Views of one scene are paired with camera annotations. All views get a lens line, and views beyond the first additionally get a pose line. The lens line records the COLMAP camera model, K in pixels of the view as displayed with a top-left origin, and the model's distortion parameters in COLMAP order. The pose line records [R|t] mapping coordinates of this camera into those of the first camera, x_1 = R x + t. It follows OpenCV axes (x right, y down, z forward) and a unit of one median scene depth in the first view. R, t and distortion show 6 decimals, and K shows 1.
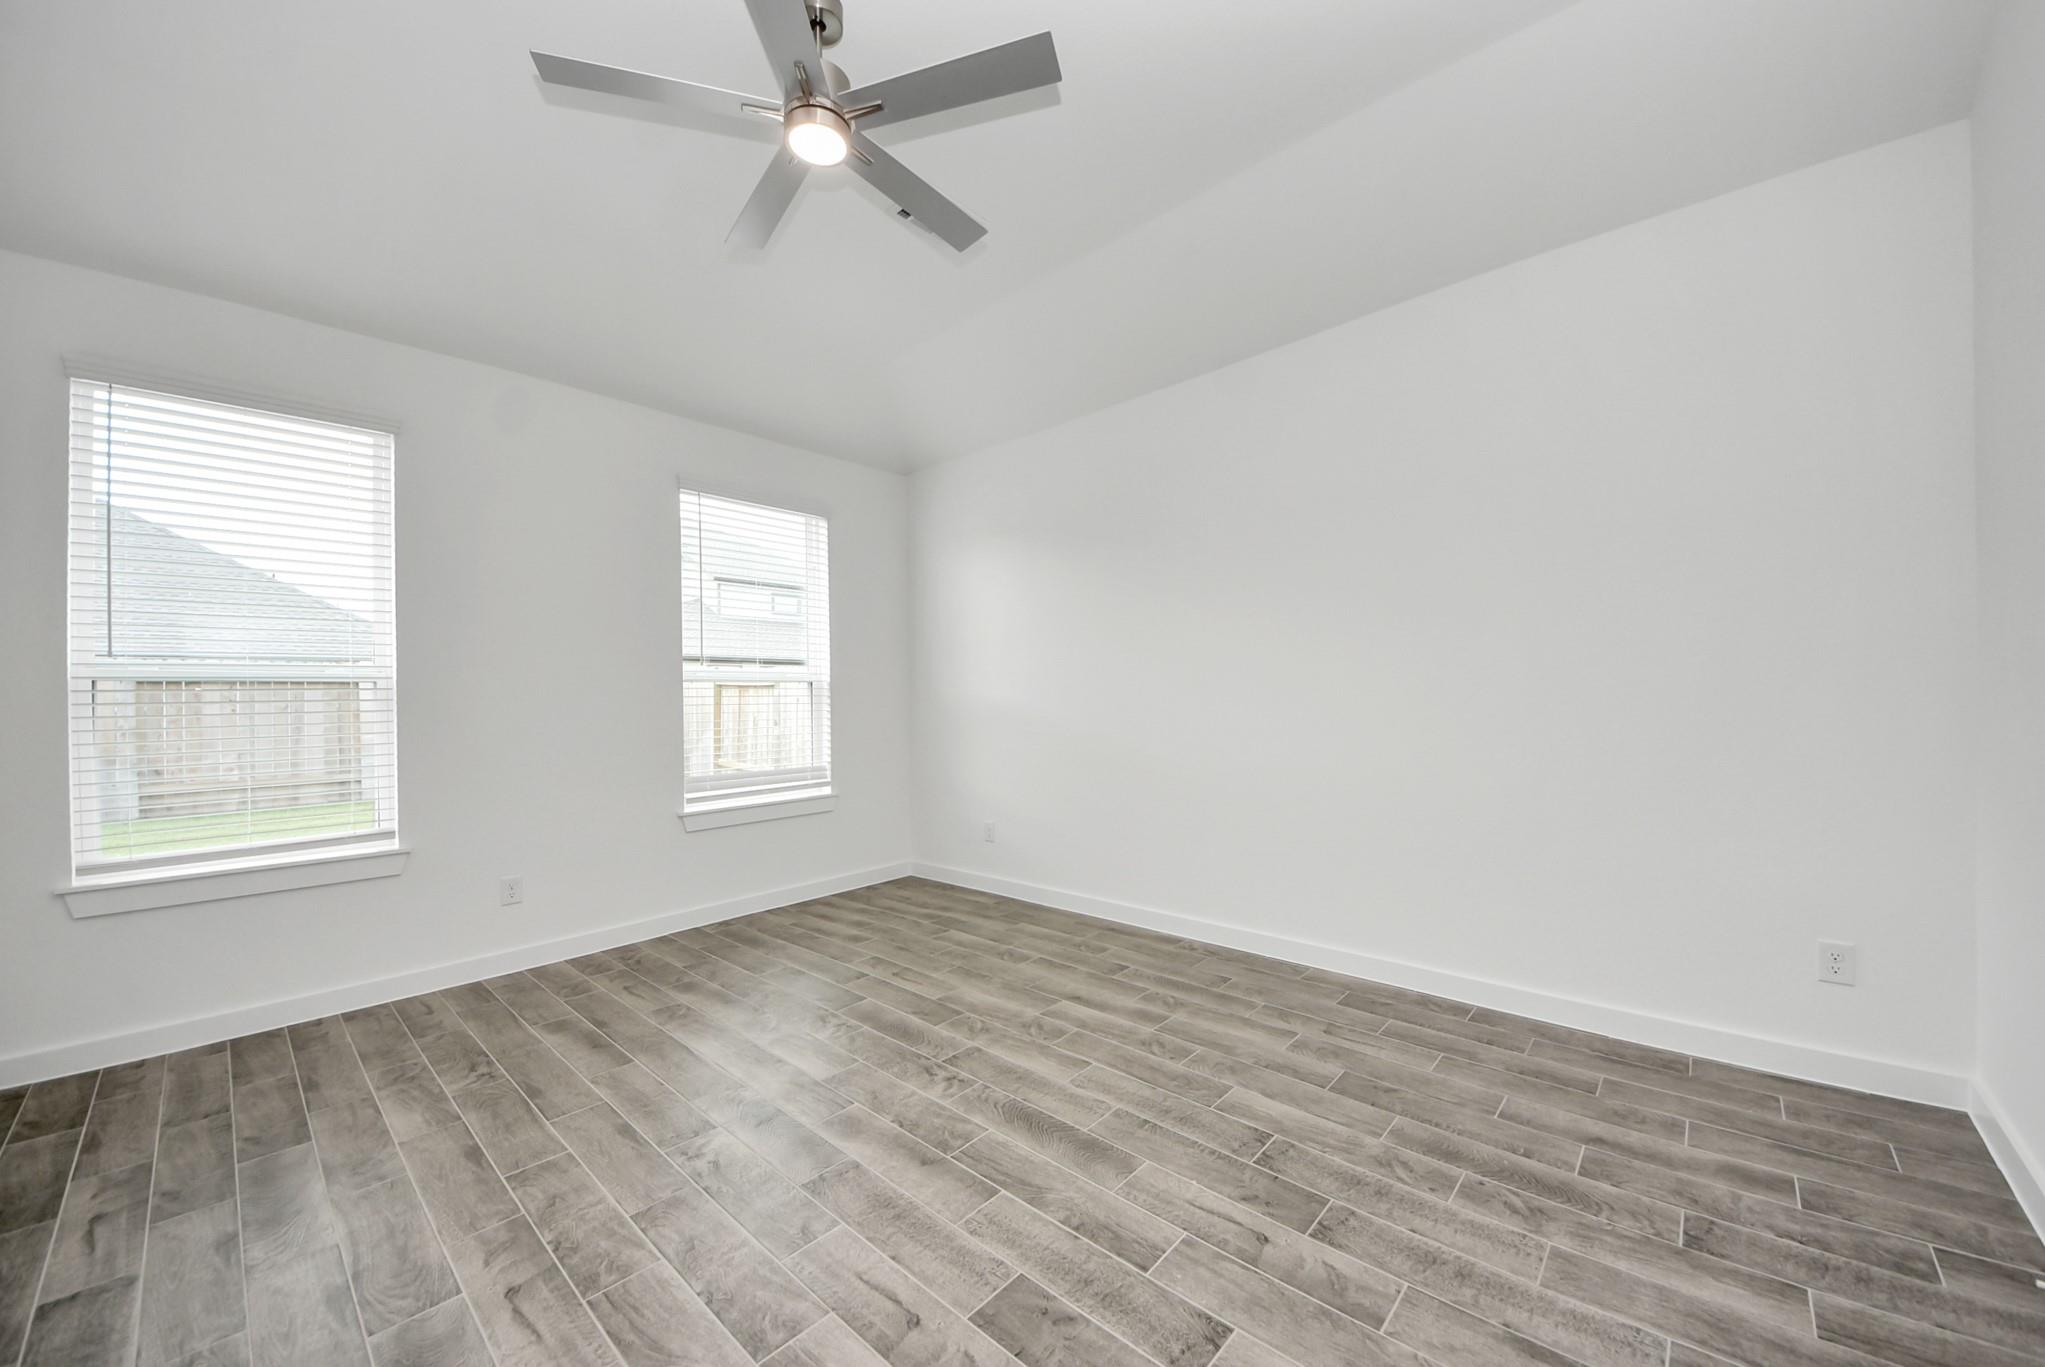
lens RADIAL K [[754.5, 0, 1040.0], [0, 754.5, 692.9], [0, 0, 1]] dist [0.025349, -0.015340]
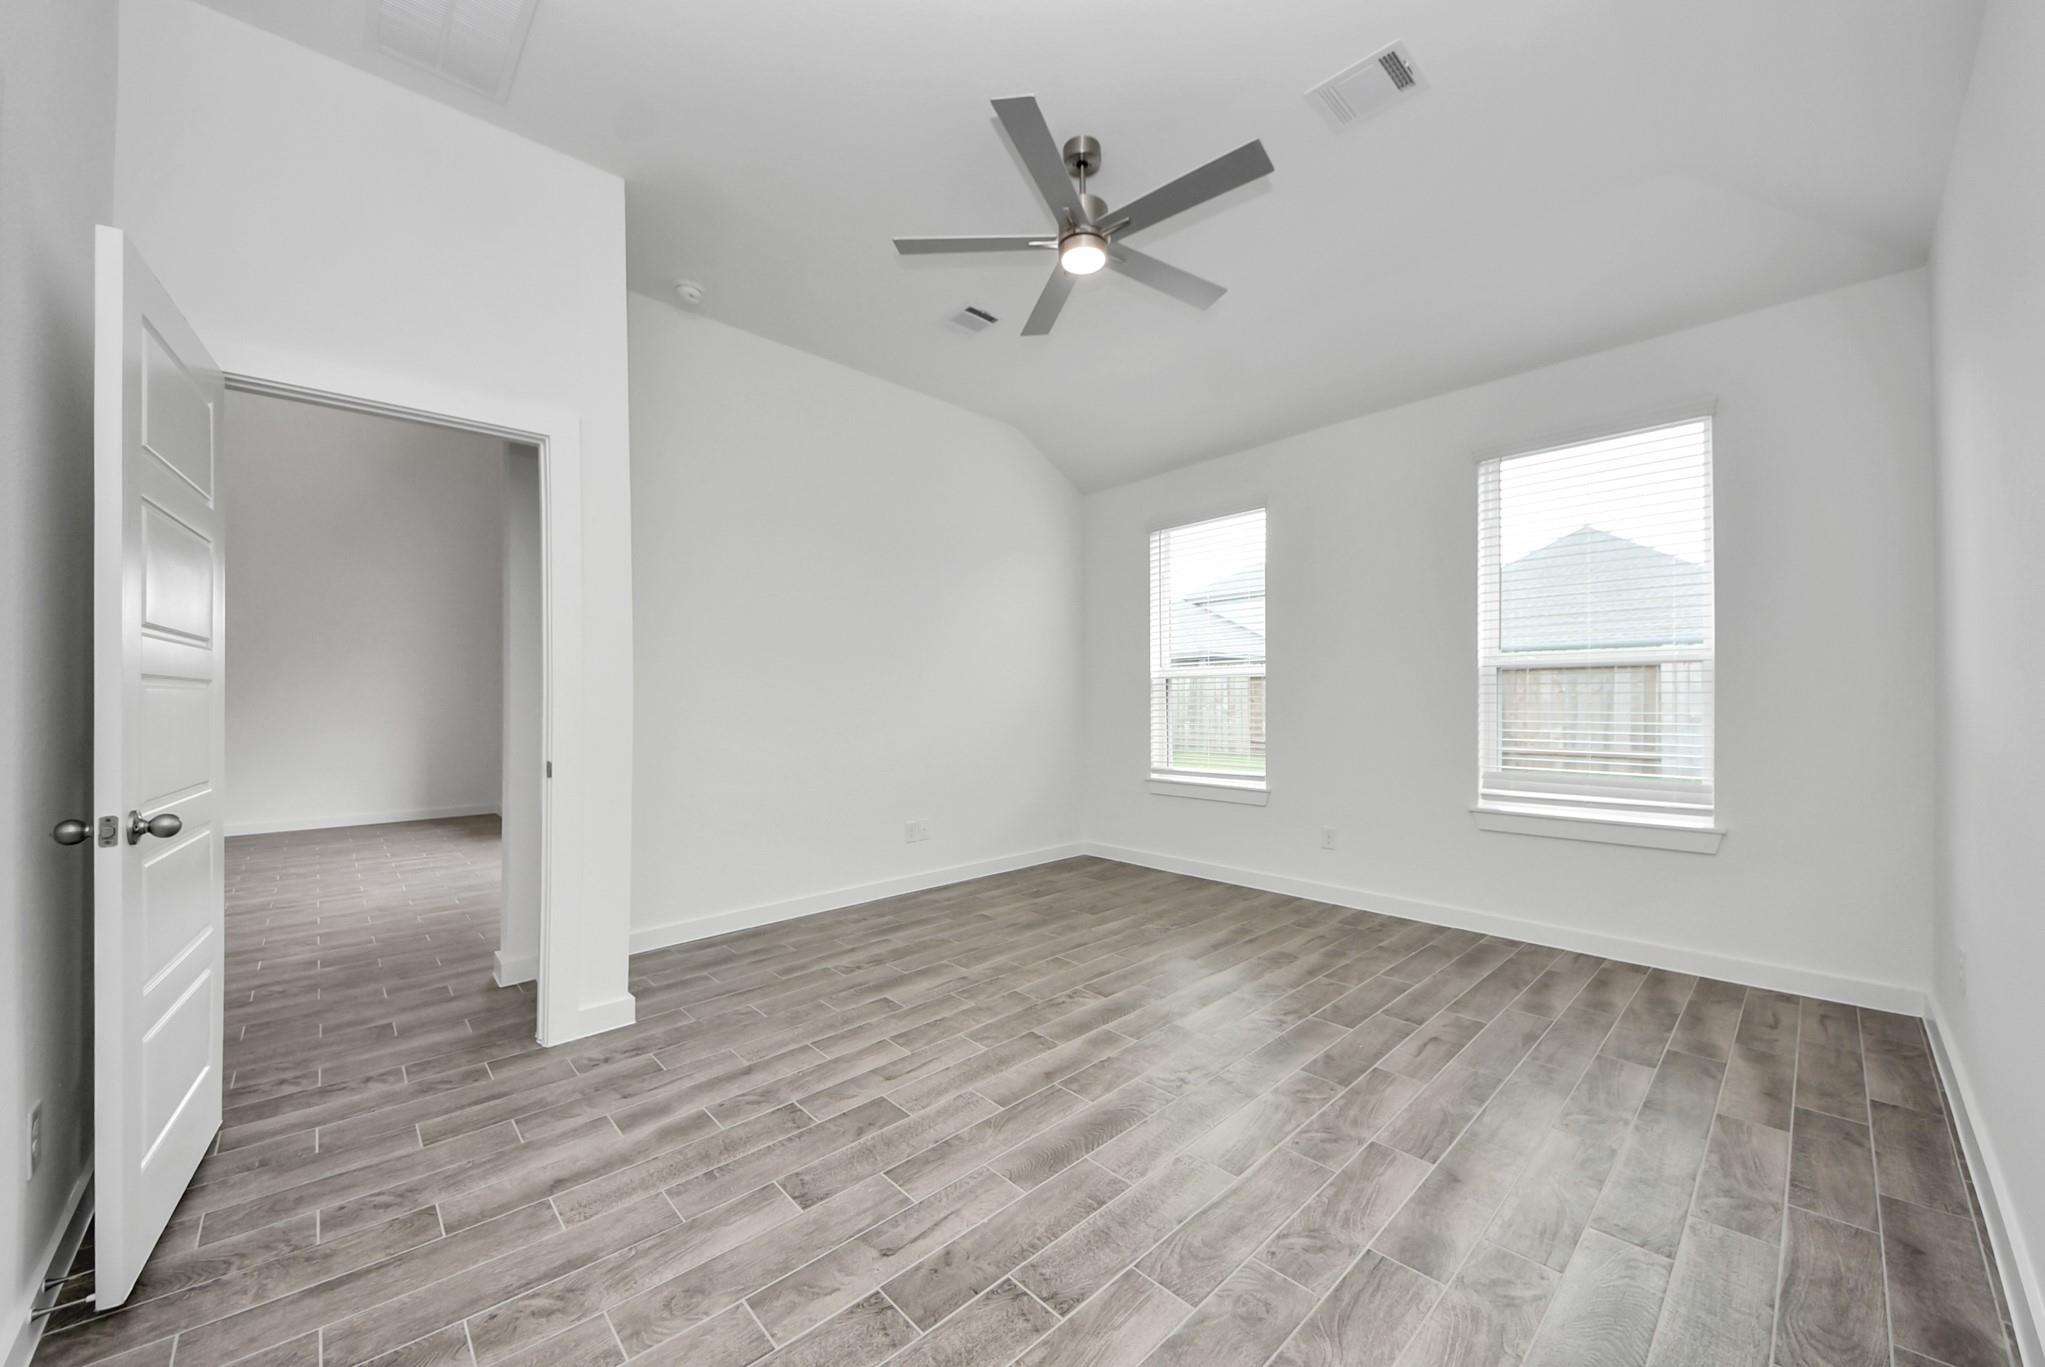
lens RADIAL K [[743.7, 0, 1022.5], [0, 743.7, 683.5], [0, 0, 1]] dist [0.060723, -0.028647]
pose [[-0.090537, -0.000058, -0.995893, 0.714493], [0.017916, 0.999838, -0.001686, -0.006600], [0.995732, -0.017995, -0.090521, 0.725717]]
